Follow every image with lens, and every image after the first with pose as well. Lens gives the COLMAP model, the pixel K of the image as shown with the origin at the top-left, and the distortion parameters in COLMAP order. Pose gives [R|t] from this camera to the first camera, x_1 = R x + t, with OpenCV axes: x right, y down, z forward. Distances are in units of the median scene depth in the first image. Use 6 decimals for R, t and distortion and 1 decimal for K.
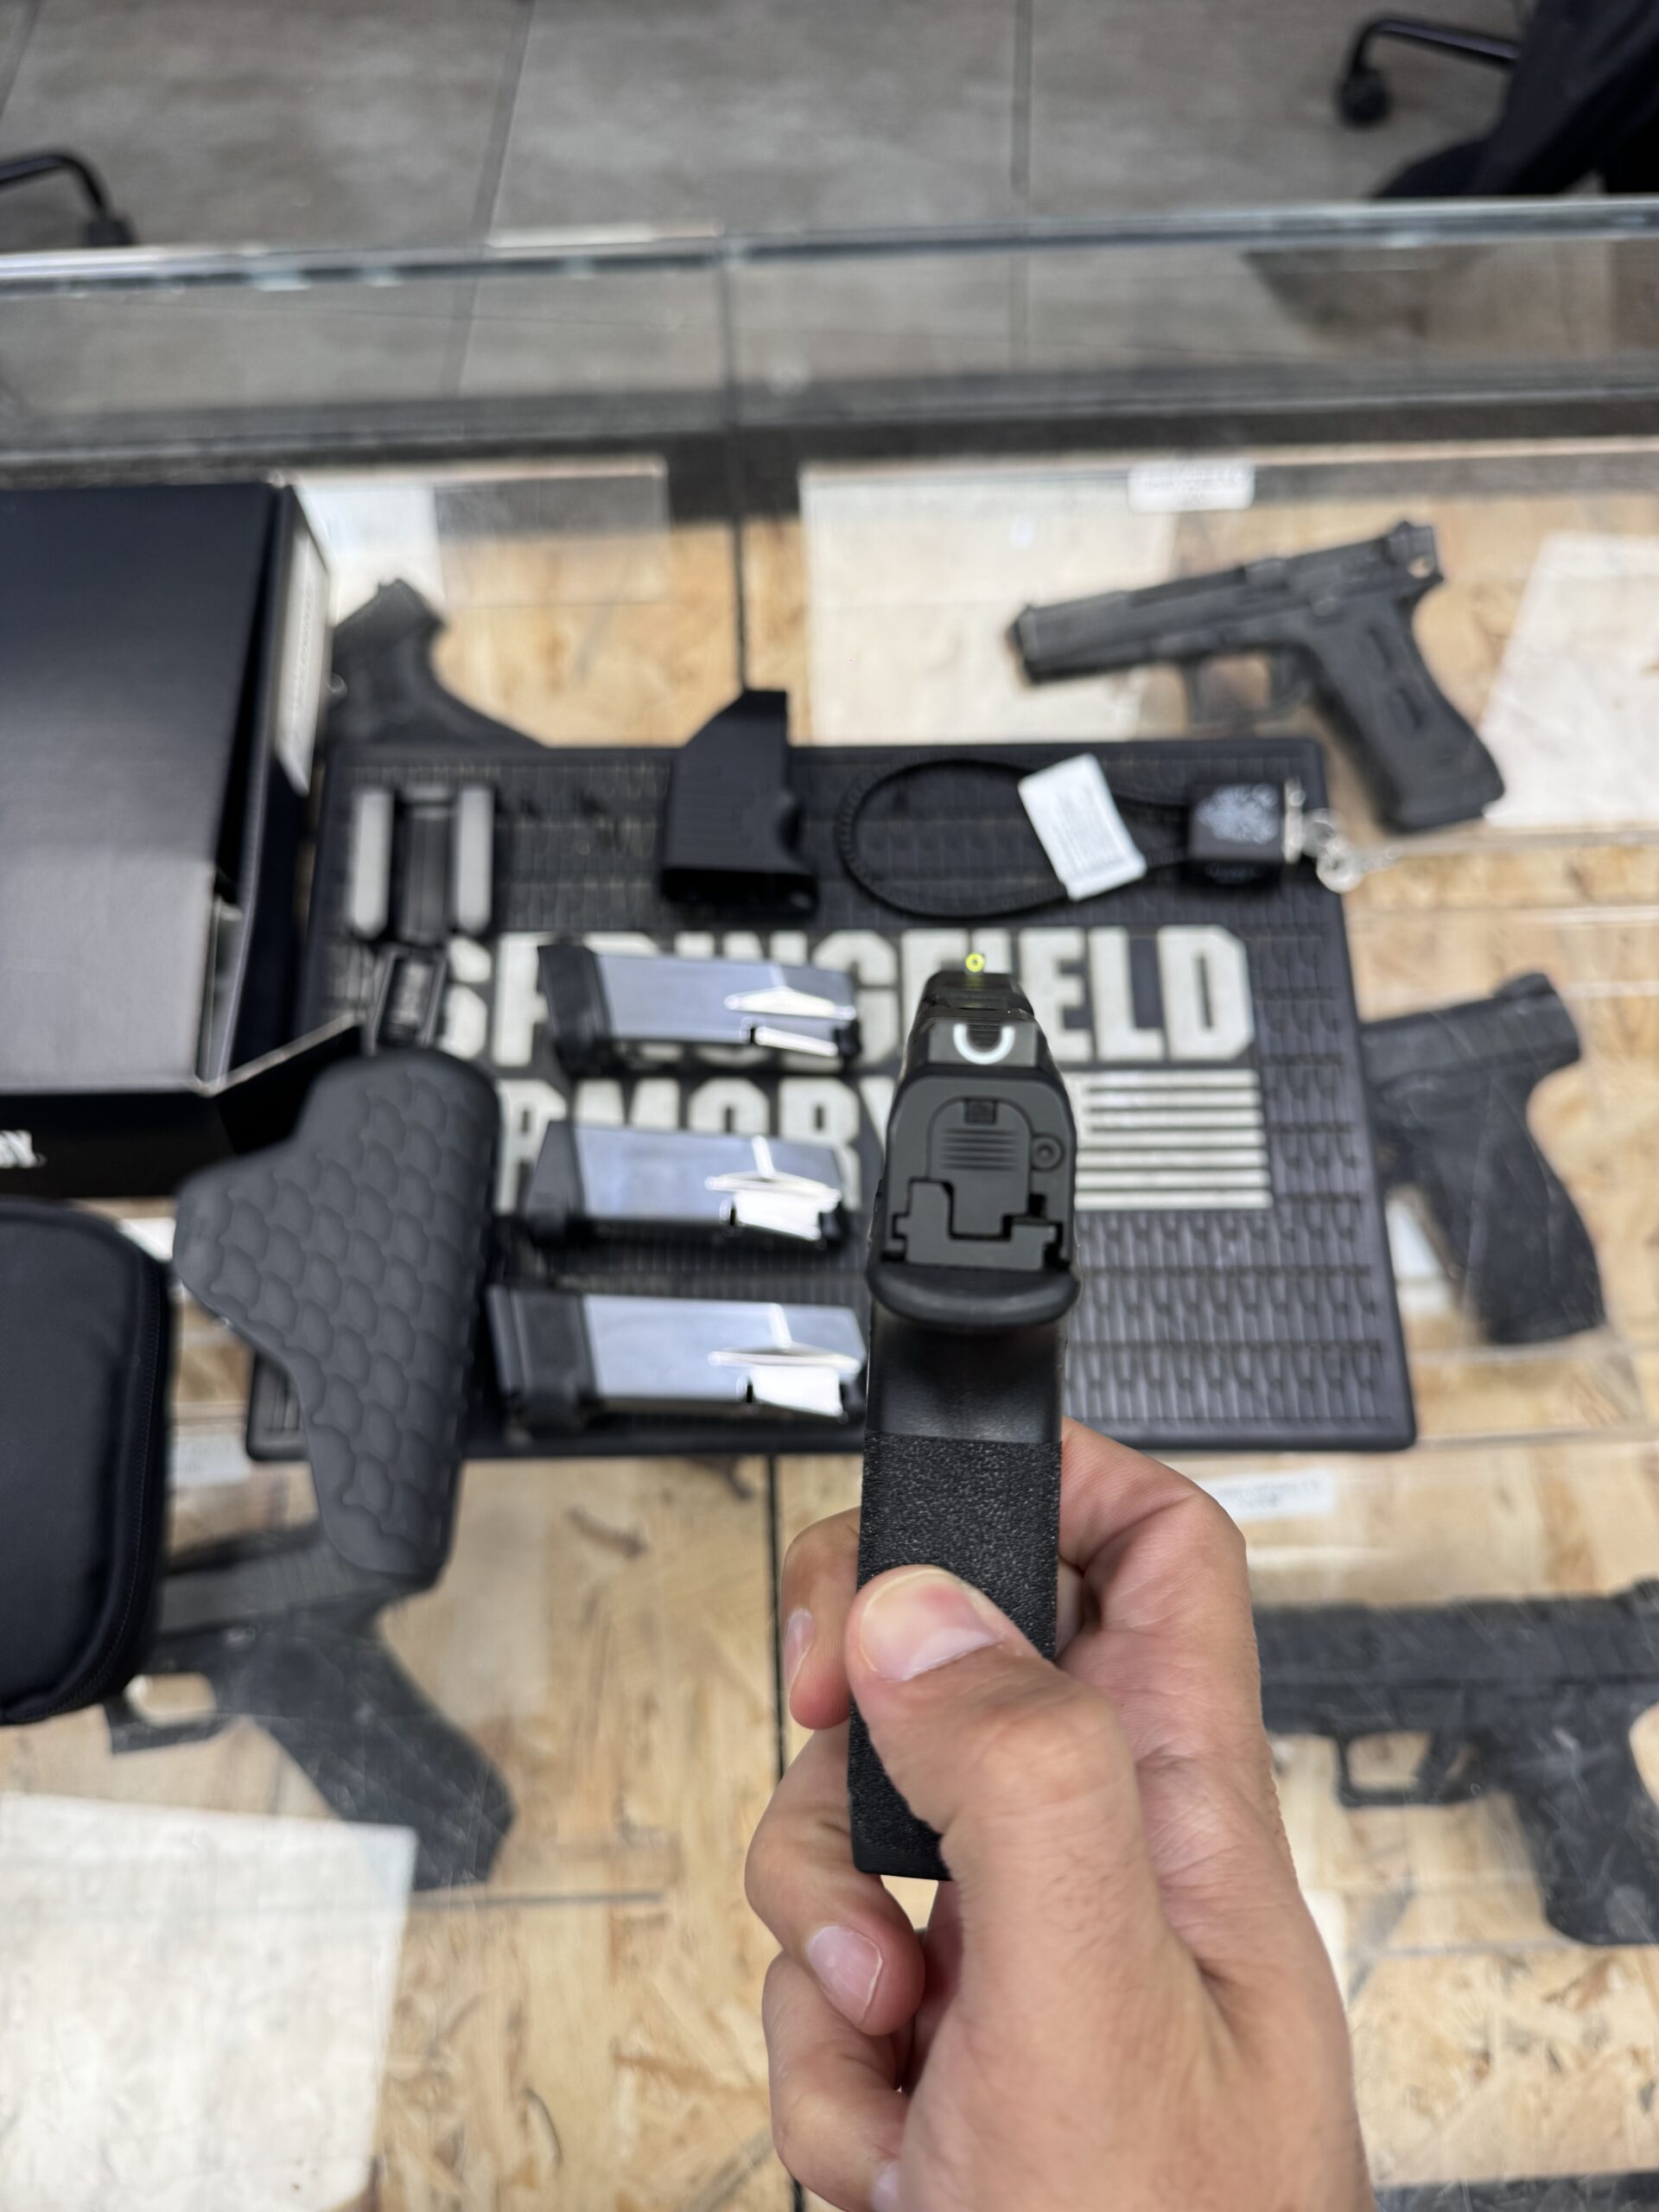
lens RADIAL K [[1624.3, 0, 826.1], [0, 1624.3, 1090.4], [0, 0, 1]] dist [0.055722, -0.070655]
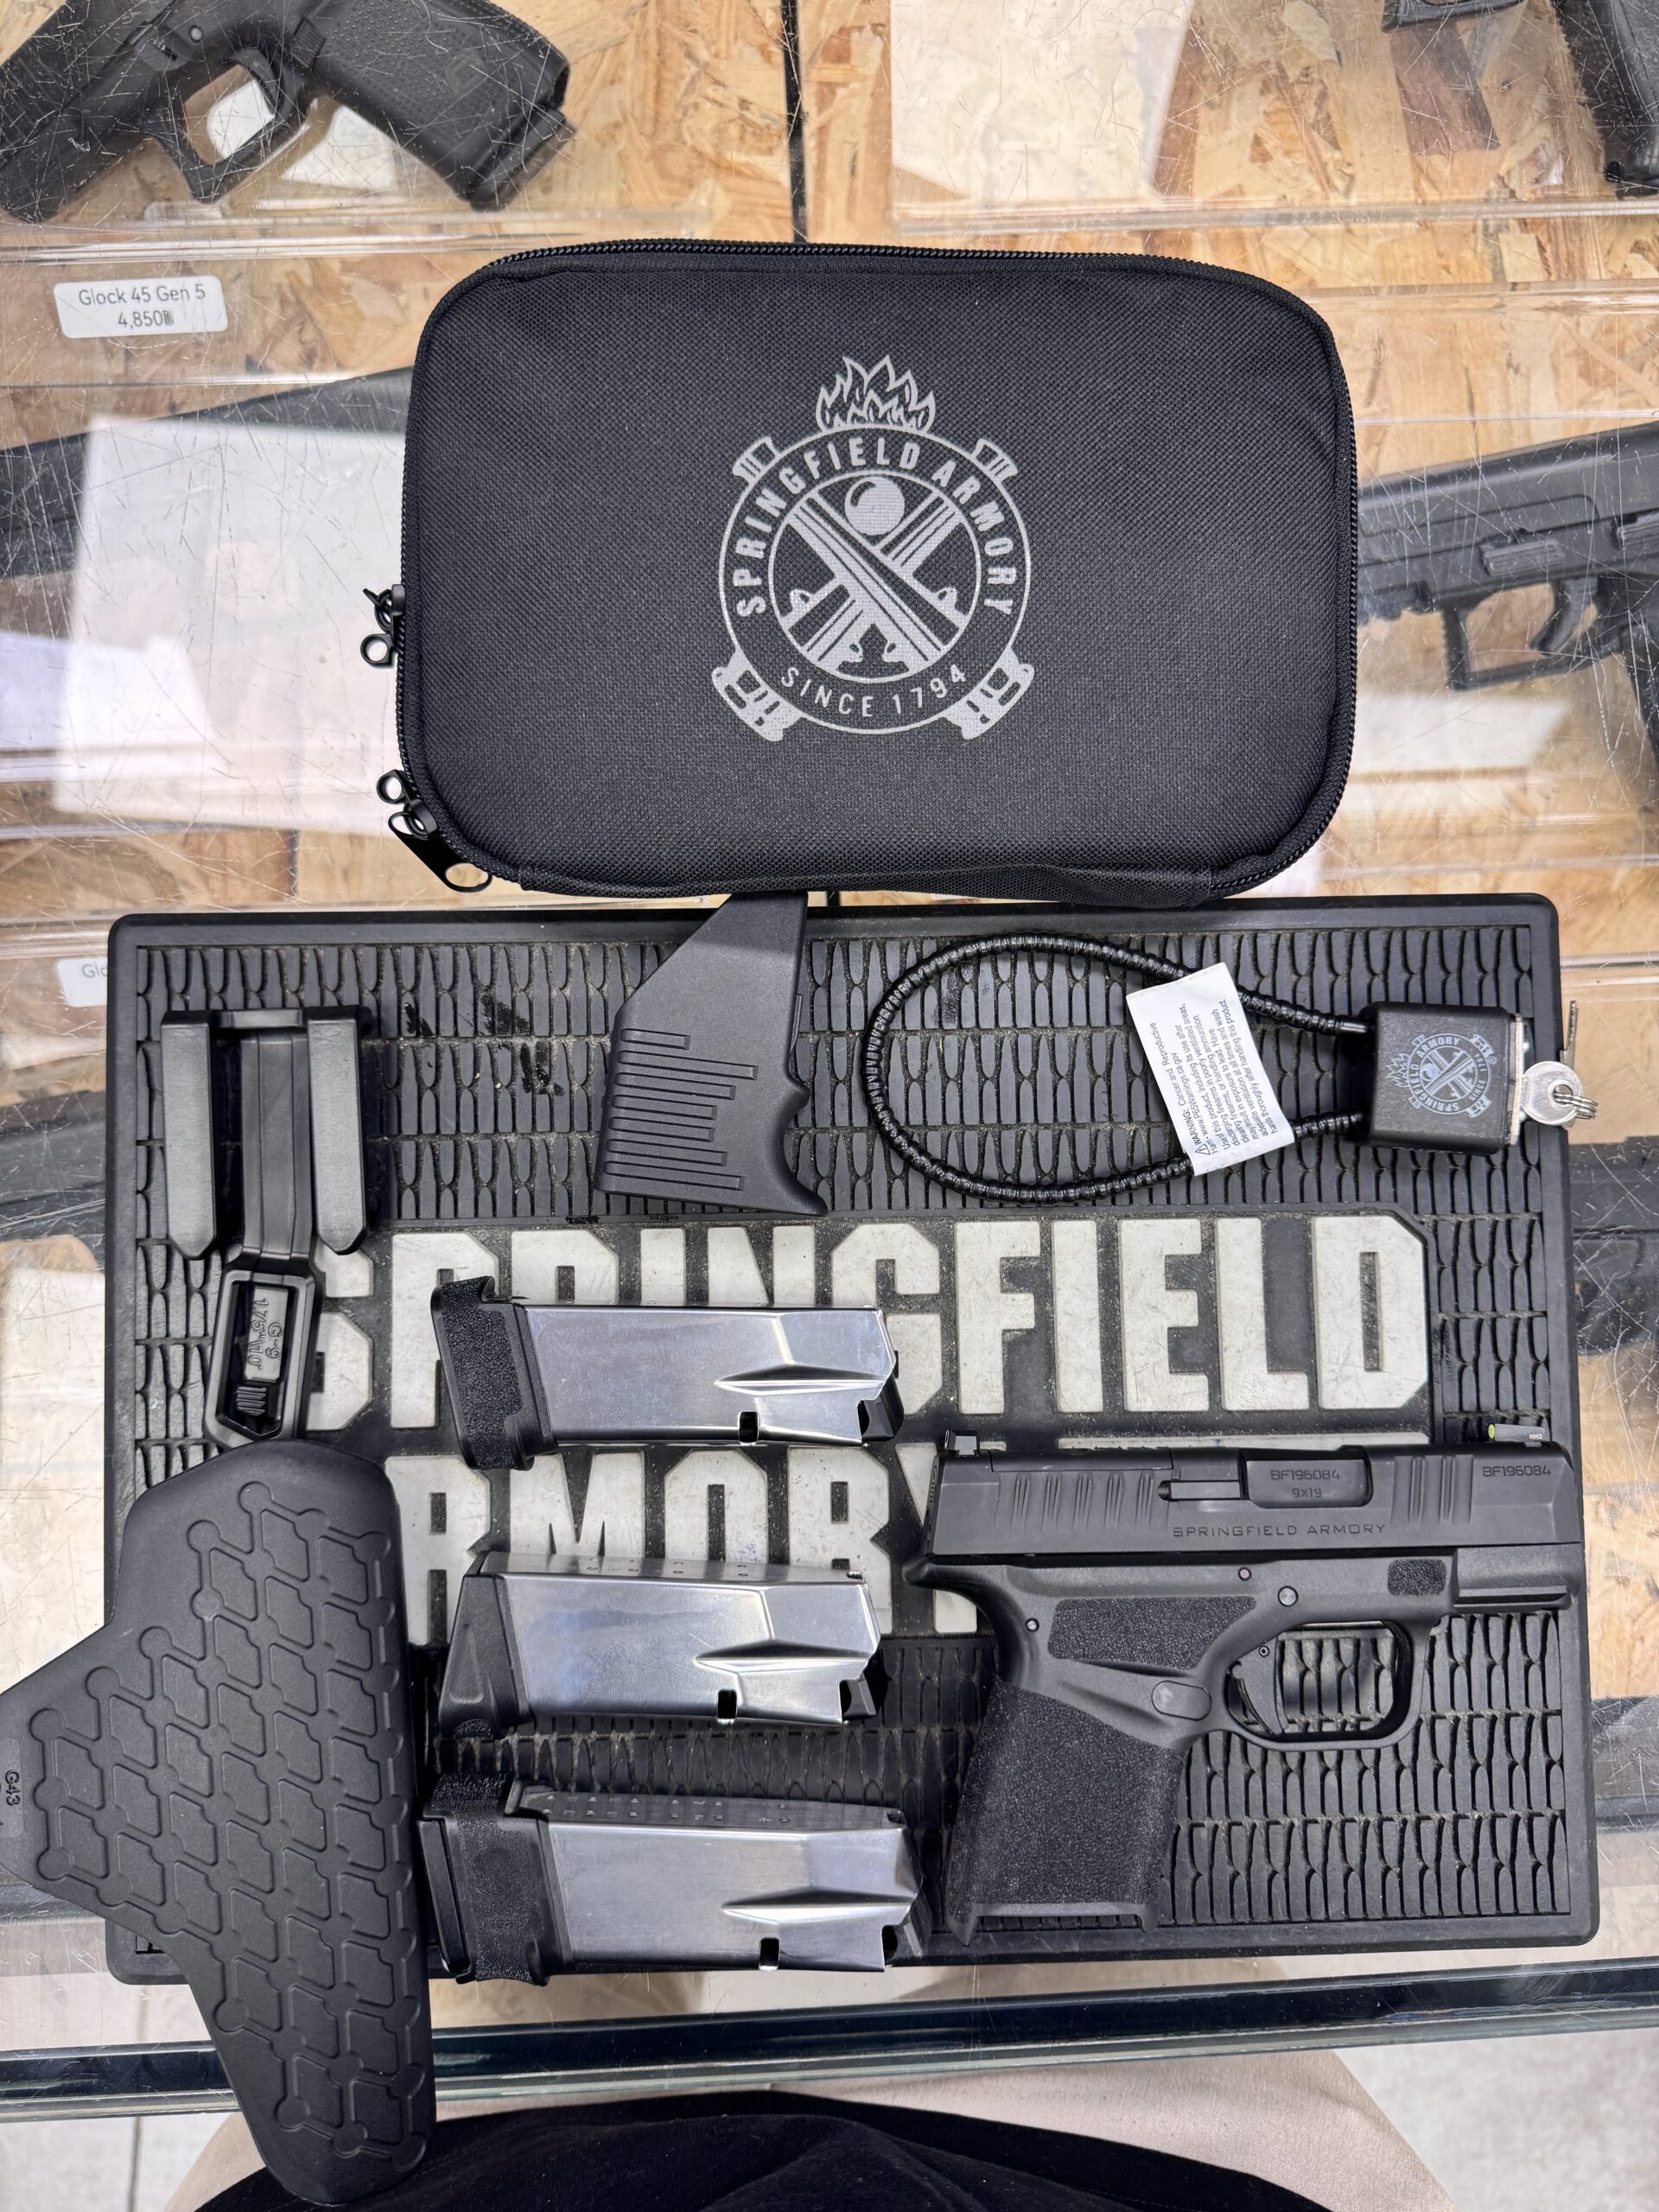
lens RADIAL K [[1624.3, 0, 842.4], [0, 1624.3, 1120.0], [0, 0, 1]] dist [0.055722, -0.070655]
pose [[0.999655, -0.008550, 0.024817, -0.018267], [0.000272, 0.948788, 0.315912, -0.351981], [-0.026247, -0.315797, 0.948464, 0.326446]]
